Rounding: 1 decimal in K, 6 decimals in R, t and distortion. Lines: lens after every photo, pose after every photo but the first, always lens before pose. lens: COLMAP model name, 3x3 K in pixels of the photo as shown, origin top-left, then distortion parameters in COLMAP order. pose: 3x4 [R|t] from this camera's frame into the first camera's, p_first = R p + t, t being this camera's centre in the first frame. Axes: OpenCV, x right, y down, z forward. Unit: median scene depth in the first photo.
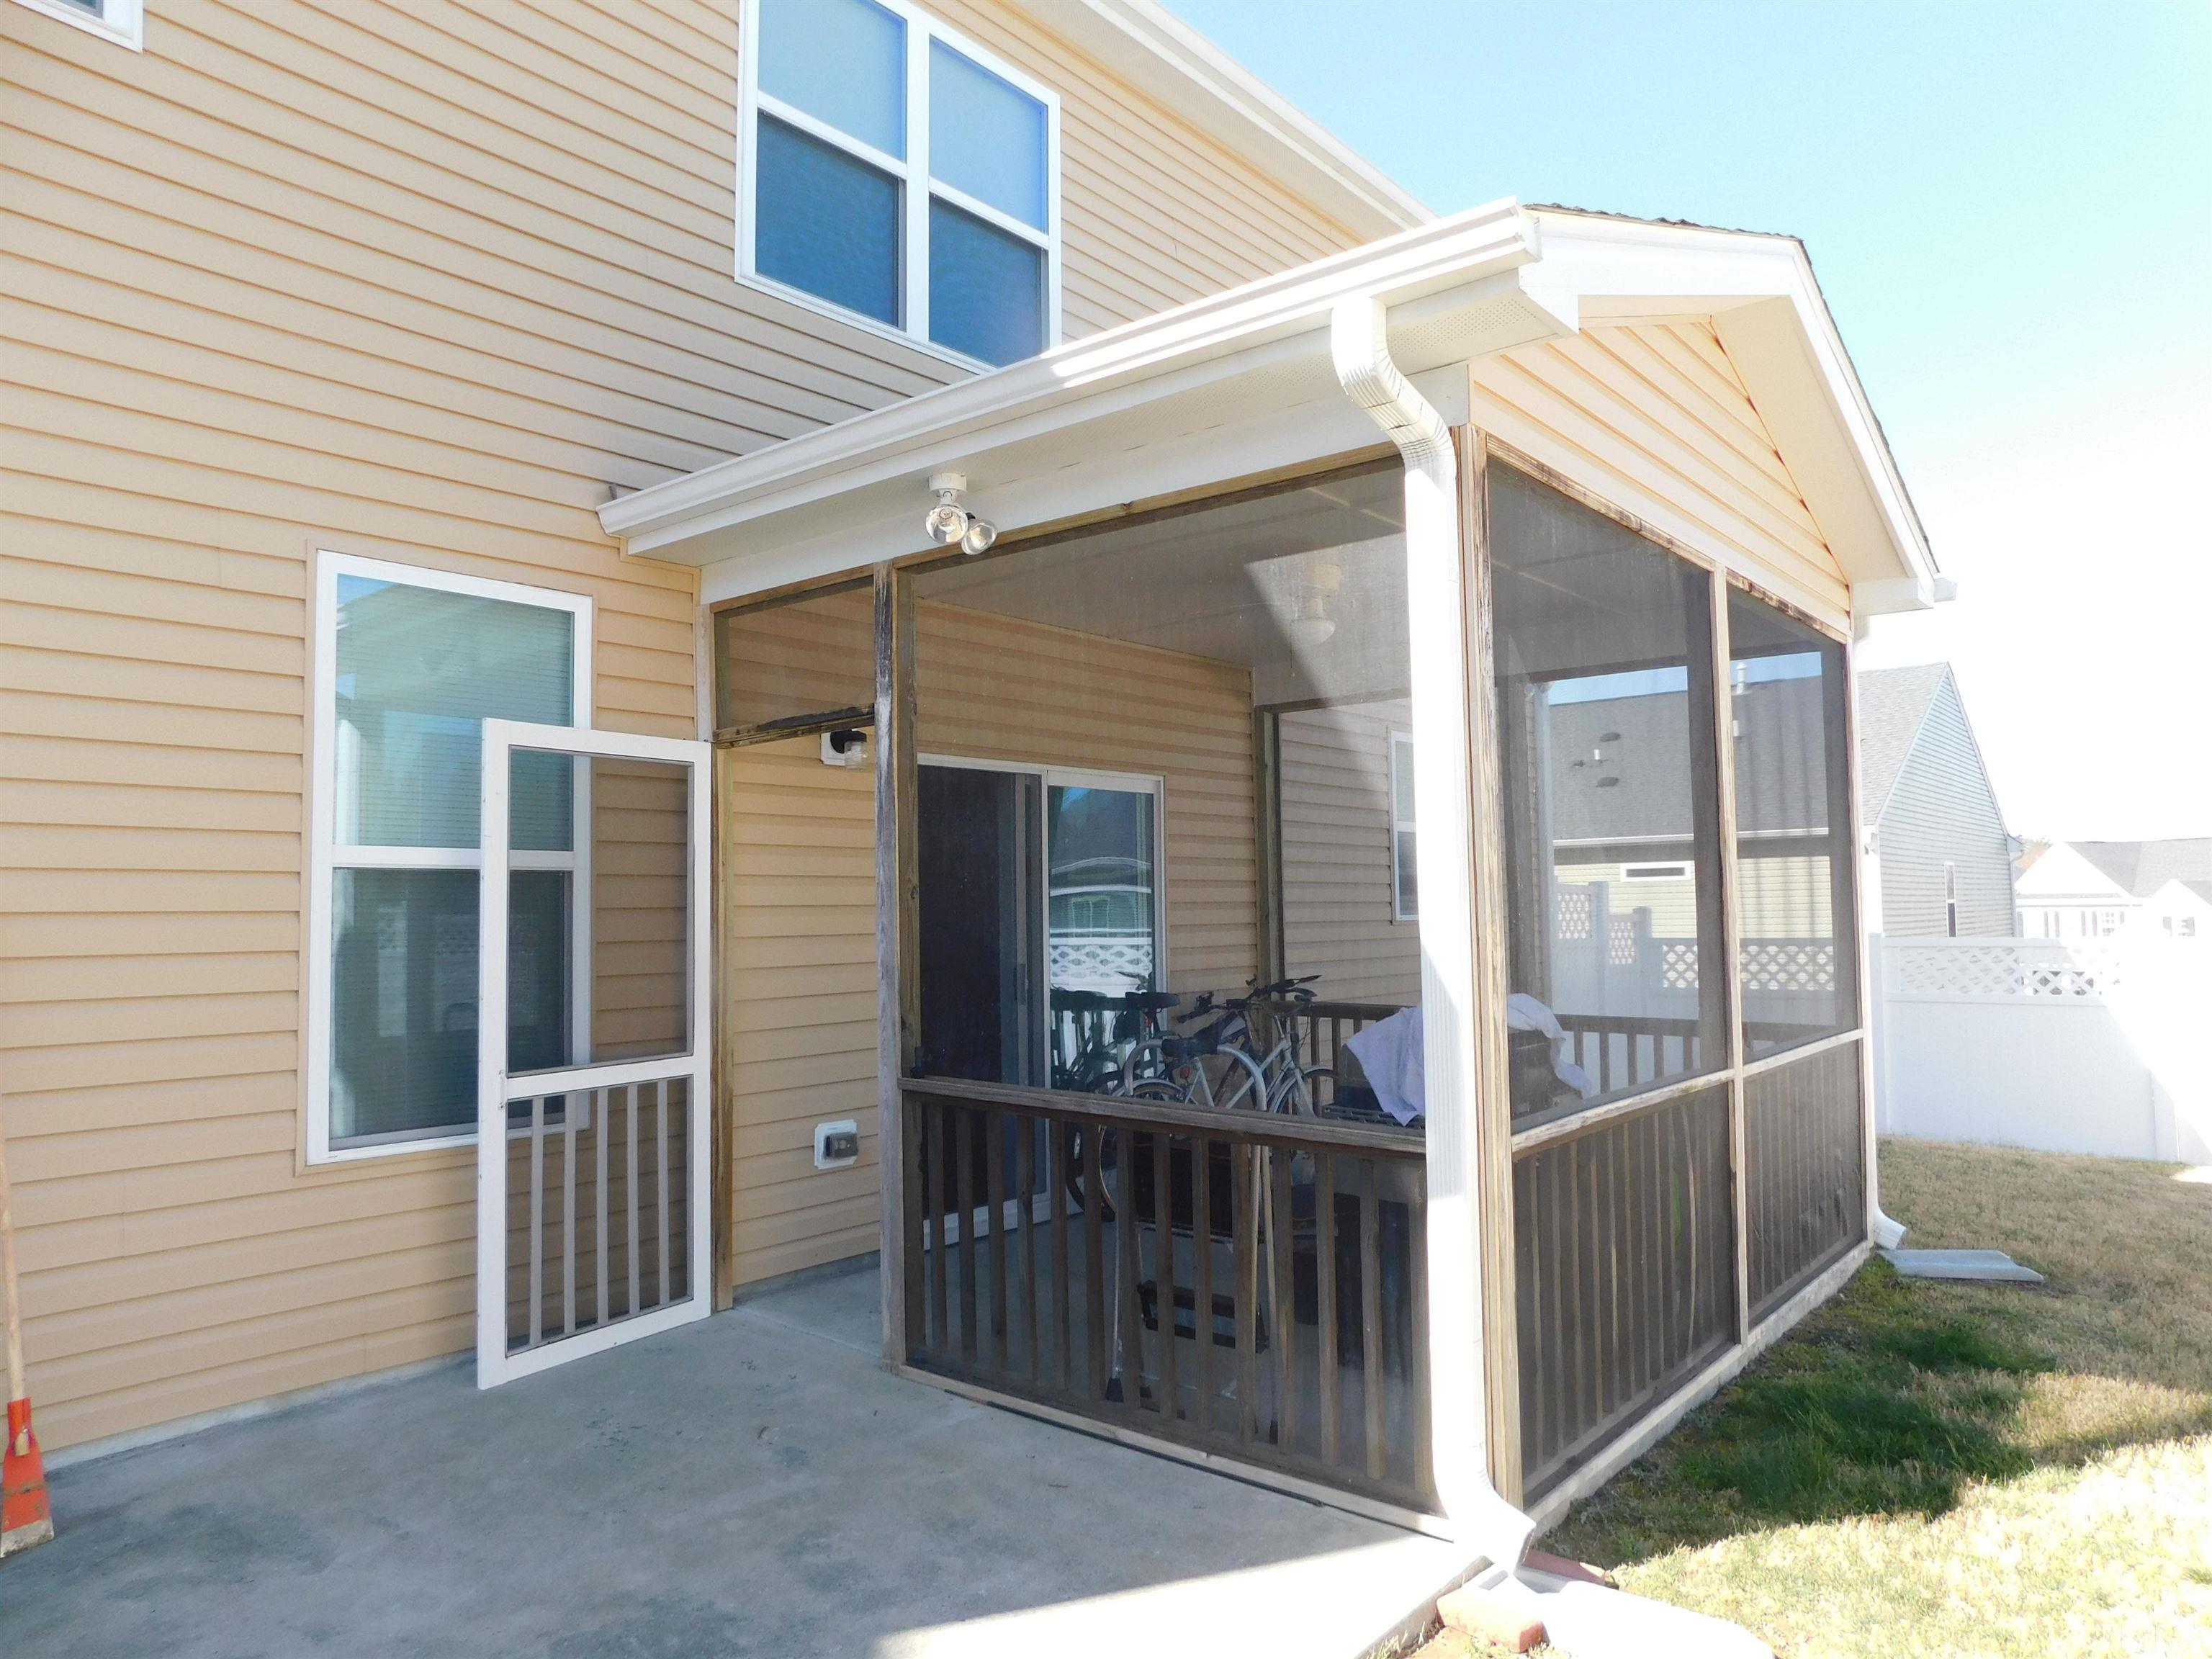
lens RADIAL K [[1461.4, 0, 1120.2], [0, 1461.4, 819.7], [0, 0, 1]] dist [-0.079548, 0.066000]
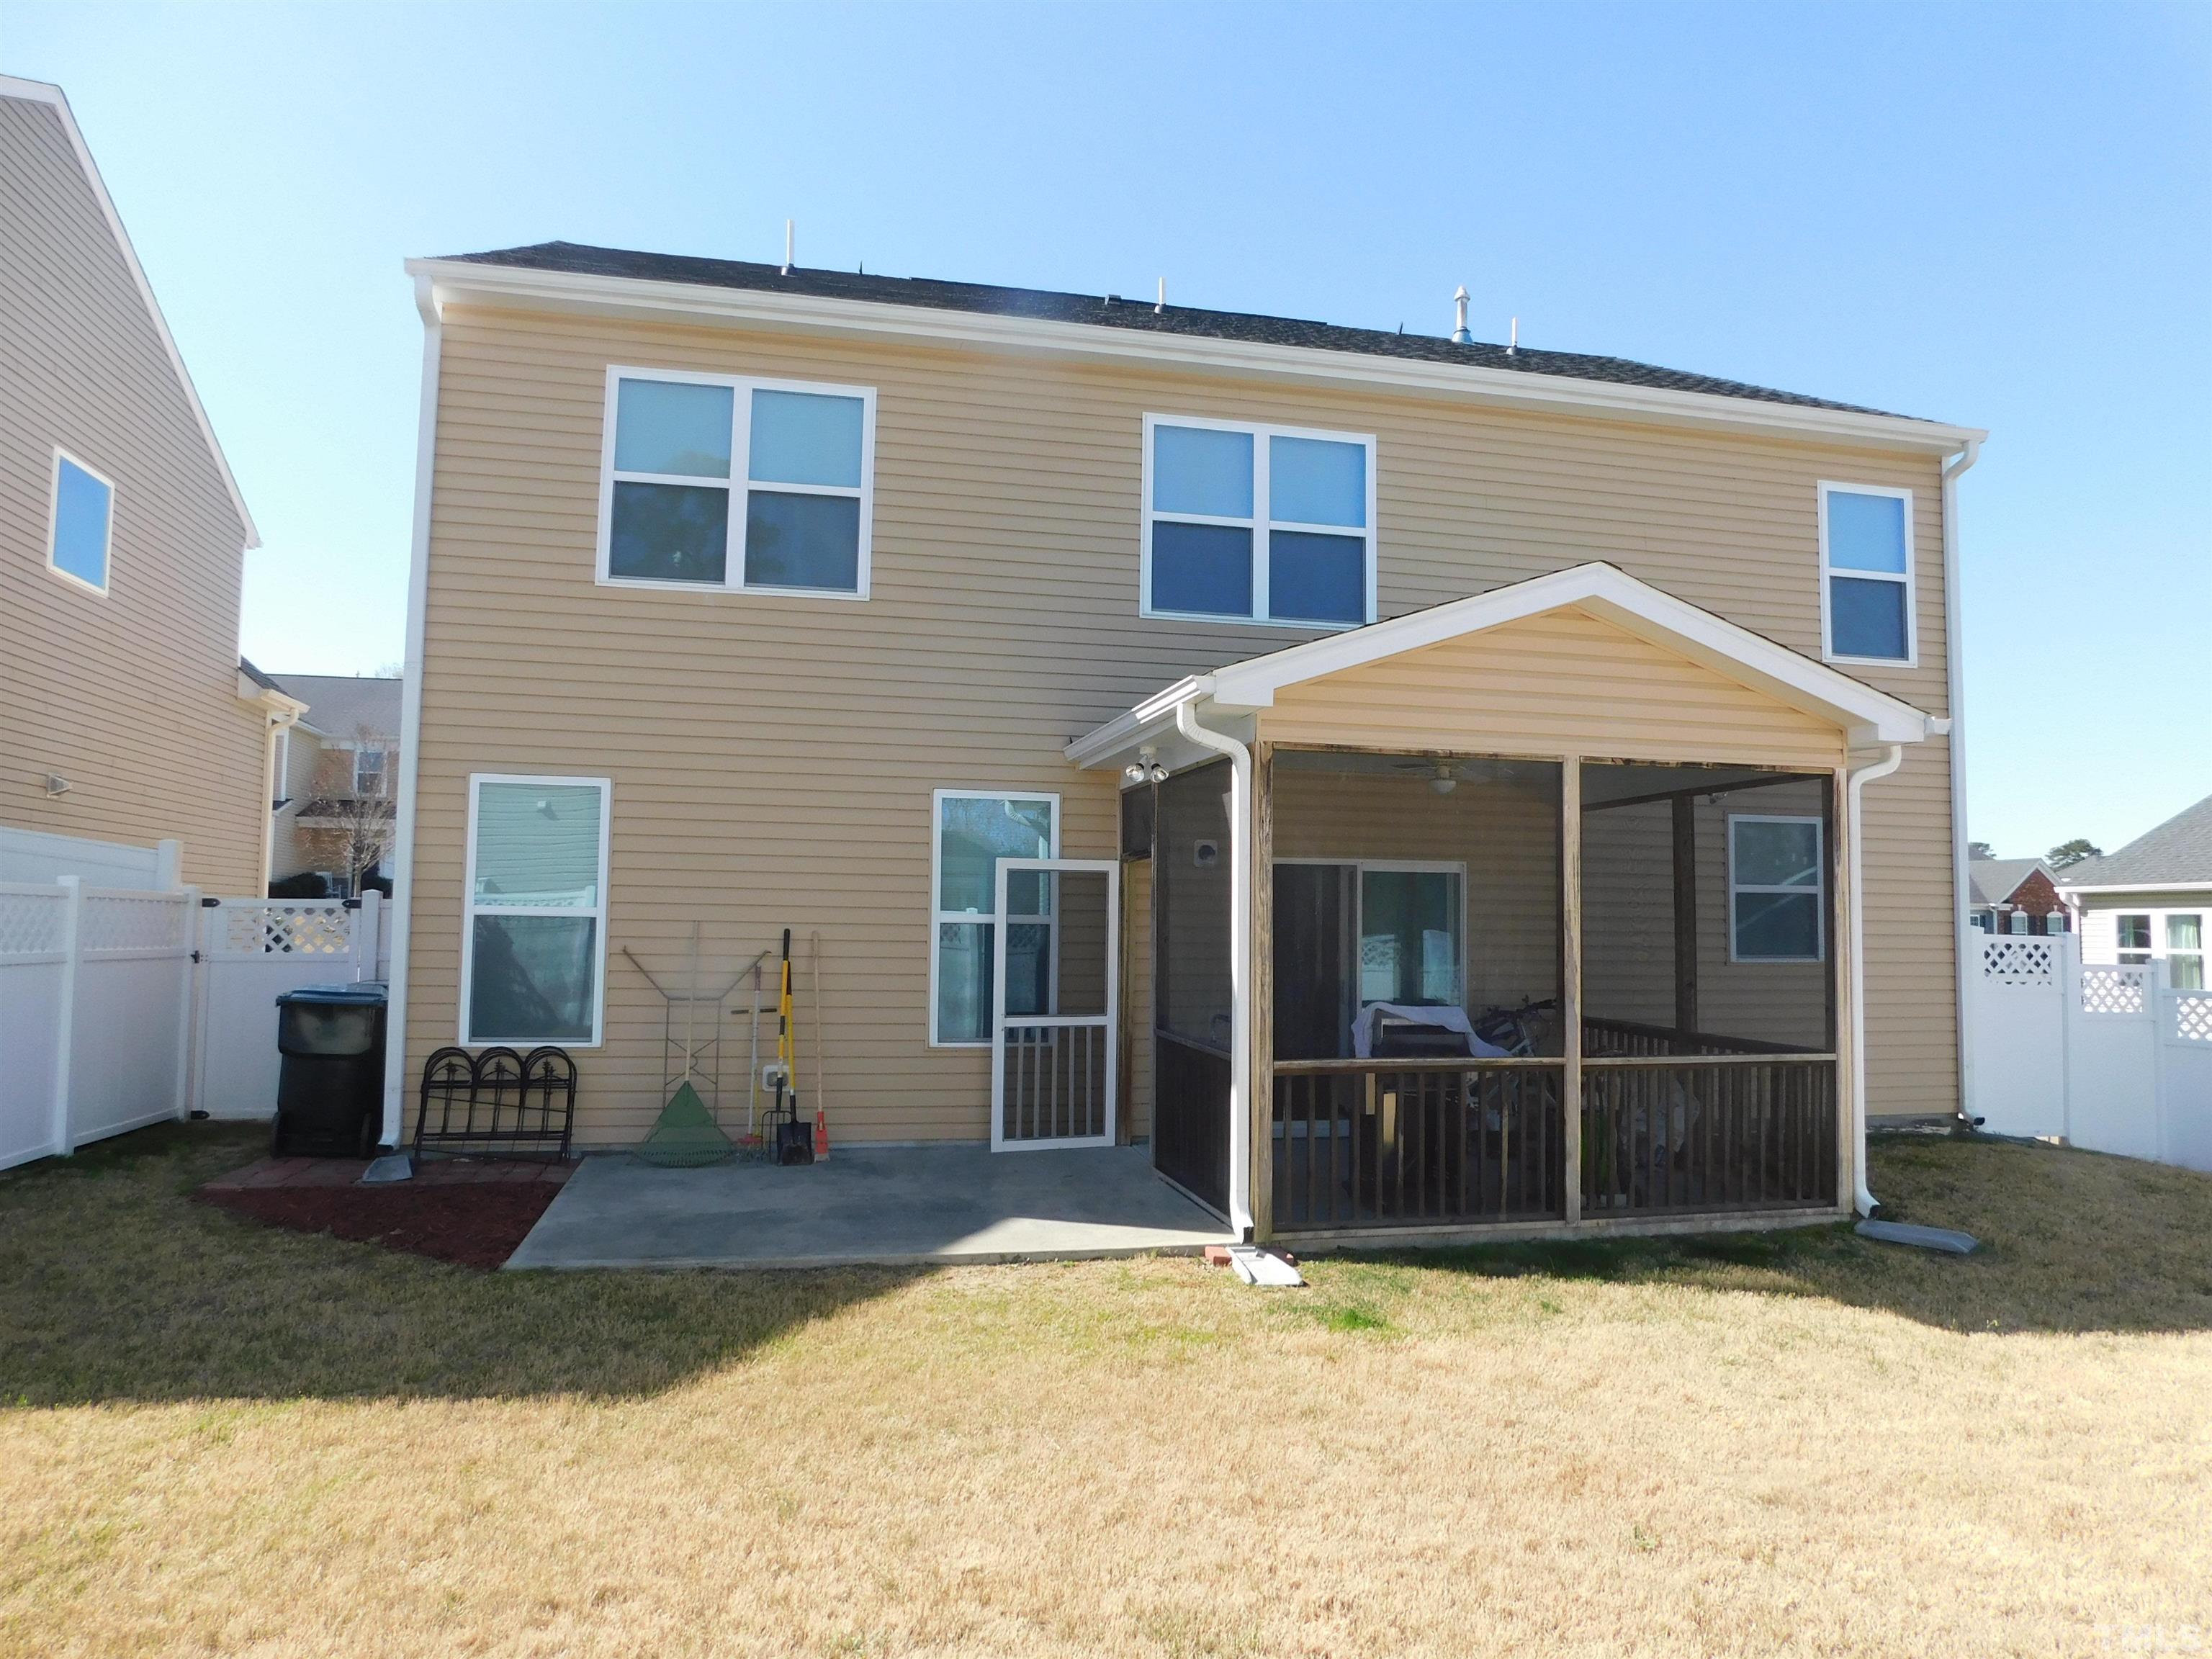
lens RADIAL K [[1461.4, 0, 1120.2], [0, 1461.4, 819.7], [0, 0, 1]] dist [-0.079548, 0.066000]
pose [[0.793036, -0.019256, -0.608871, 0.979643], [0.013976, 0.999812, -0.013417, -0.085181], [0.609015, 0.002131, 0.793156, -0.616448]]
